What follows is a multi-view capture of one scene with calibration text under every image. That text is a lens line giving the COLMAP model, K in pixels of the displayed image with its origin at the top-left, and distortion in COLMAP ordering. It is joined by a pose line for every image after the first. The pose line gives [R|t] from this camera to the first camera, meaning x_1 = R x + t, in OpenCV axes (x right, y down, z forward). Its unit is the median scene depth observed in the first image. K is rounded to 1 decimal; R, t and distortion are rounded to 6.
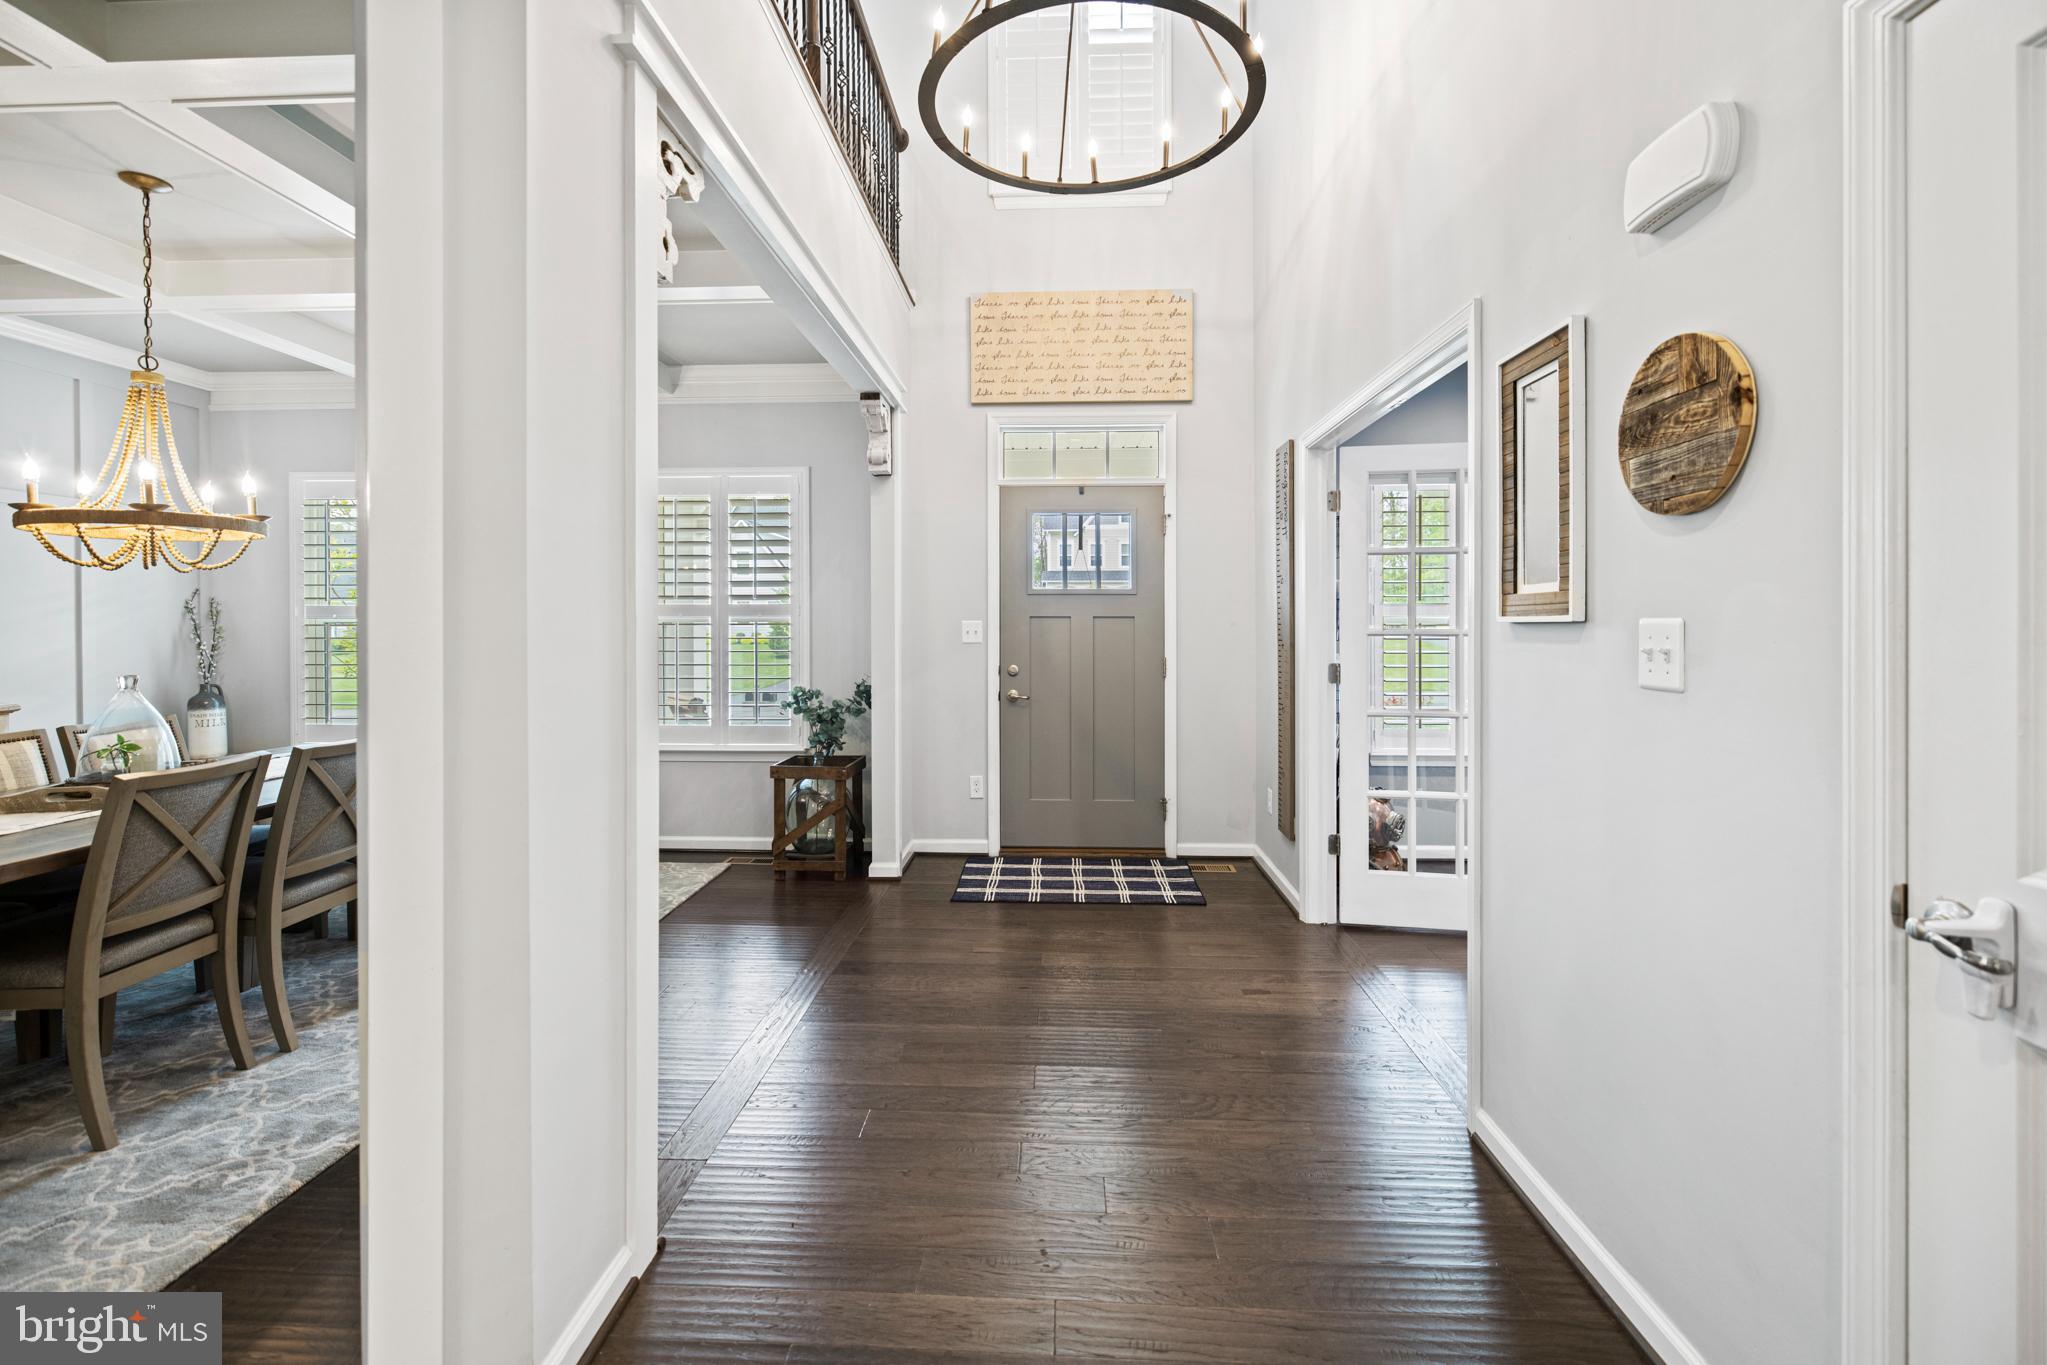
lens RADIAL K [[869.6, 0, 1018.3], [0, 869.6, 630.1], [0, 0, 1]] dist [0.002989, -0.000889]
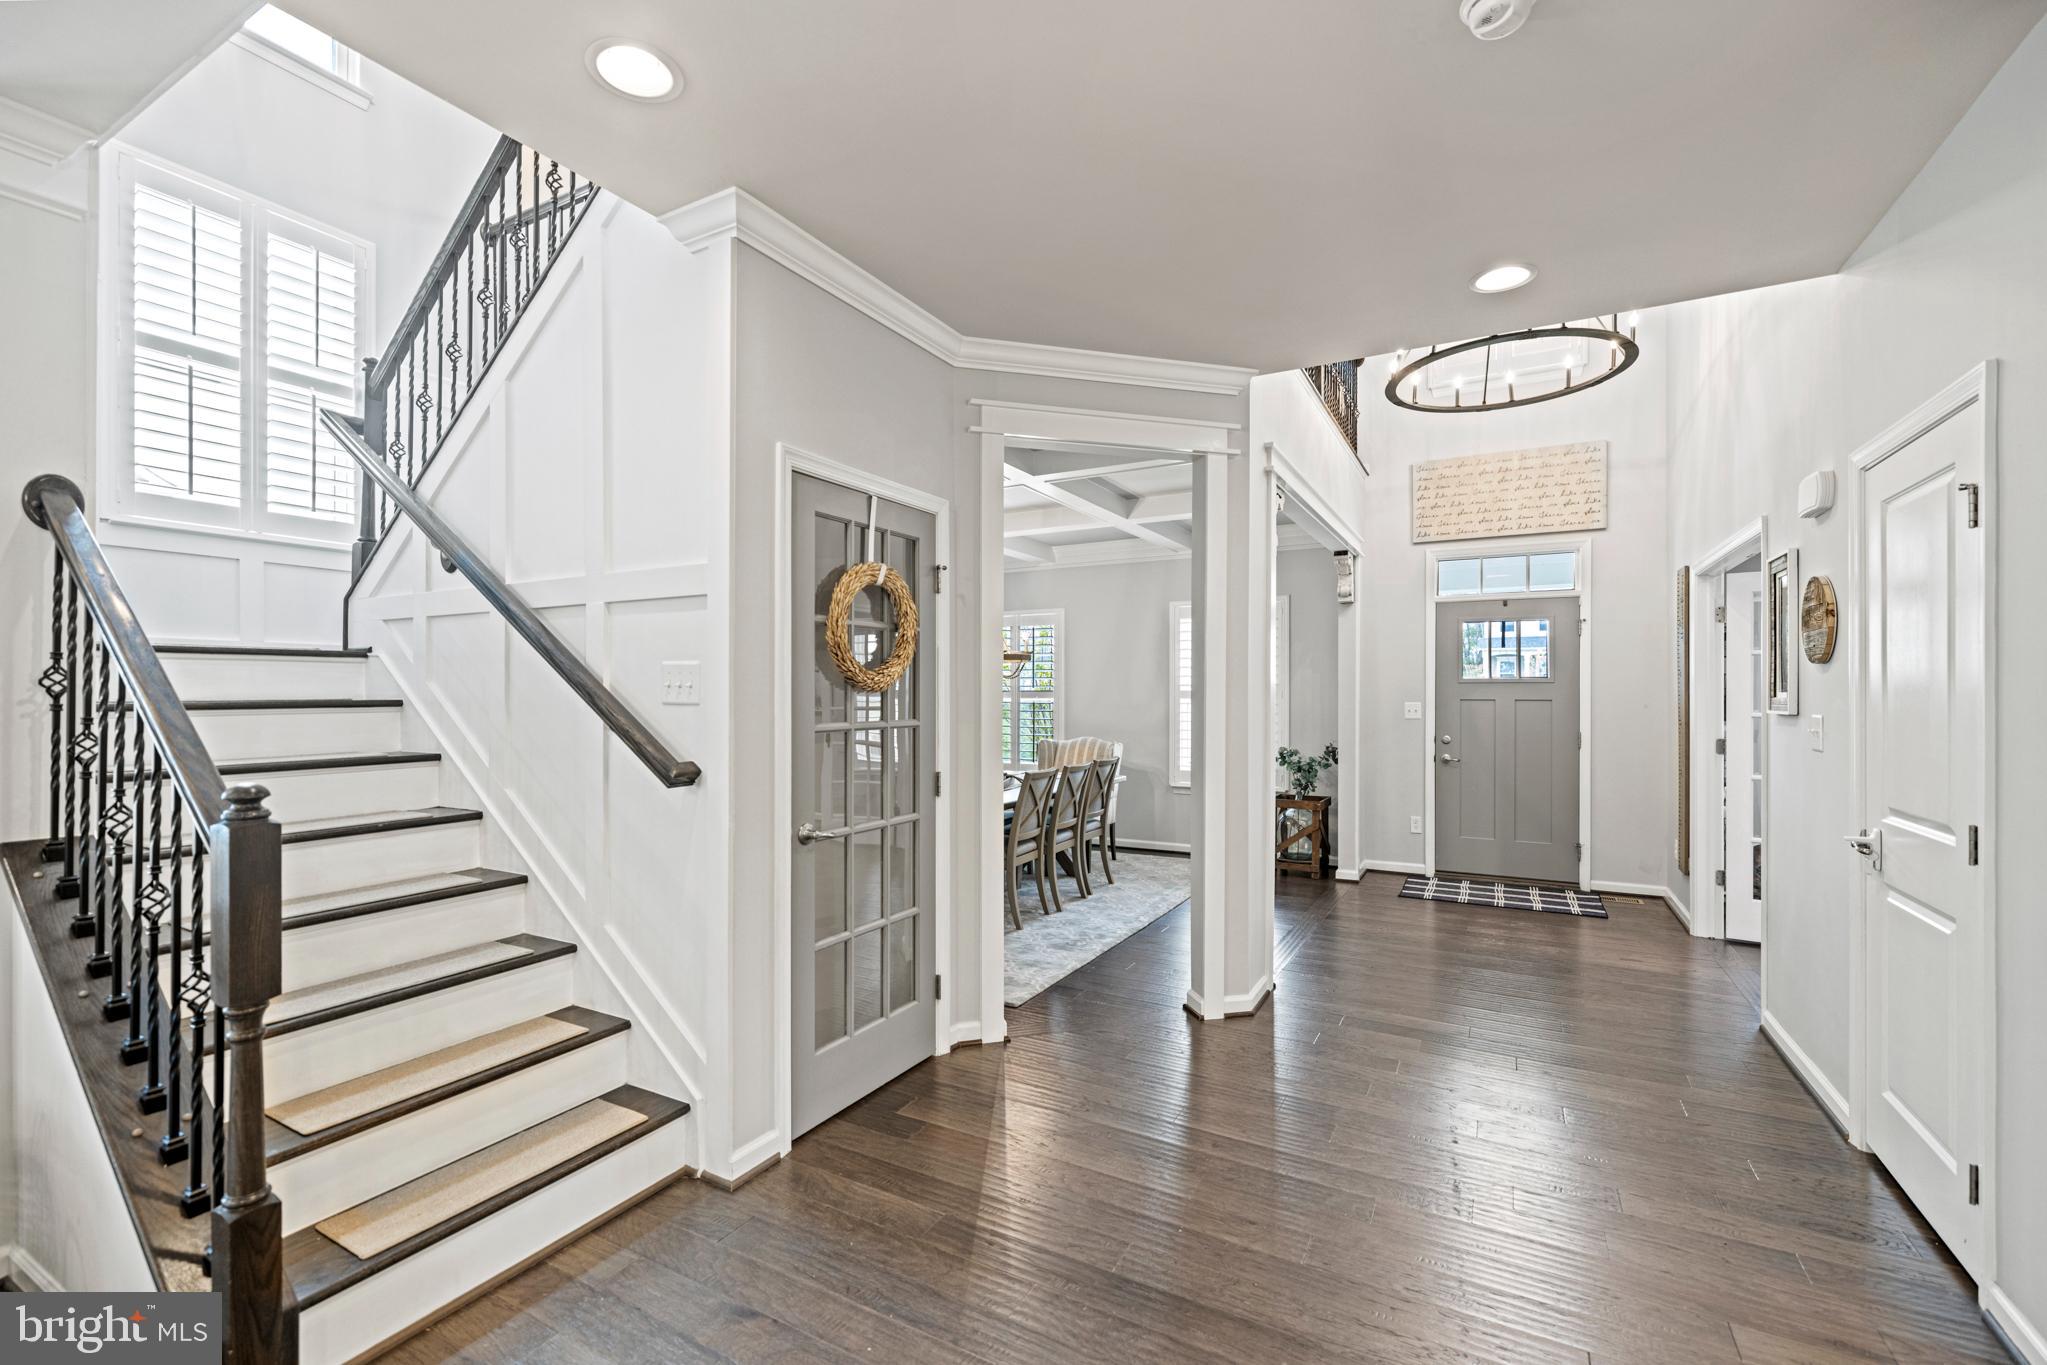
lens RADIAL K [[869.6, 0, 1021.6], [0, 869.6, 701.2], [0, 0, 1]] dist [0.002989, -0.000889]
pose [[0.897251, 0.003665, -0.441505, -0.001931], [-0.003383, 0.999993, 0.001425, -0.015915], [0.441507, 0.000215, 0.897258, -0.617174]]
